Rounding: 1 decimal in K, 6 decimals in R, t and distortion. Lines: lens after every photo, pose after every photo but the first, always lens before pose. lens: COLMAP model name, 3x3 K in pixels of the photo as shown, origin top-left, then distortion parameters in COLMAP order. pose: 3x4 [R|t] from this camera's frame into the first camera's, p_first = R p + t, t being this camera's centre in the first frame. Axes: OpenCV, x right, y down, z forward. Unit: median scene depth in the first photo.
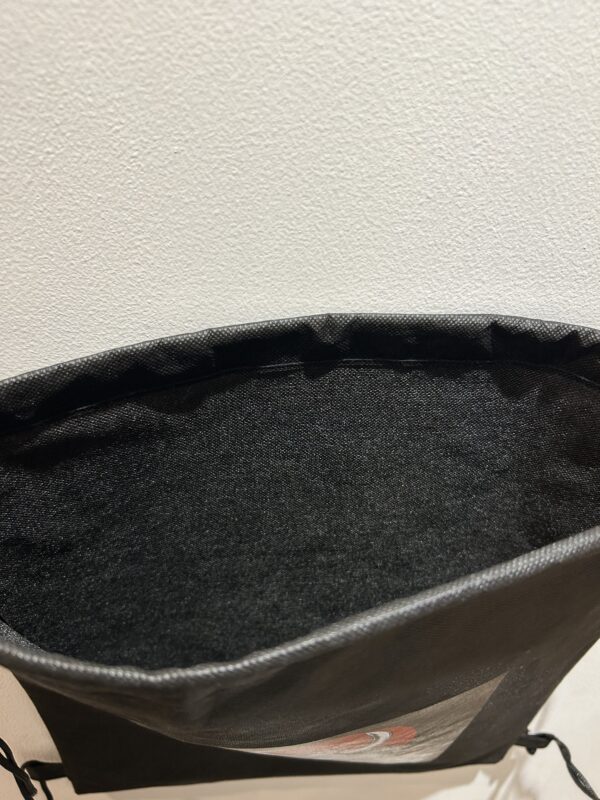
lens RADIAL K [[628.8, 0, 300.0], [0, 628.8, 400.0], [0, 0, 1]] dist [0.027354, -0.005997]
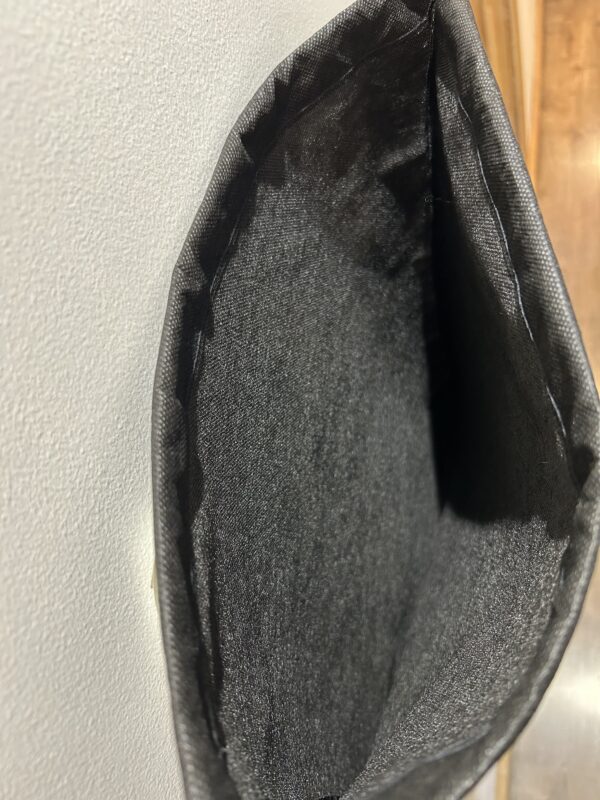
lens RADIAL K [[628.8, 0, 300.0], [0, 628.8, 400.0], [0, 0, 1]] dist [0.027354, -0.005997]
pose [[0.255810, -0.885897, 0.386974, -0.431481], [0.837607, 0.402972, 0.368820, -0.253229], [-0.482676, 0.229784, 0.845117, 0.239348]]
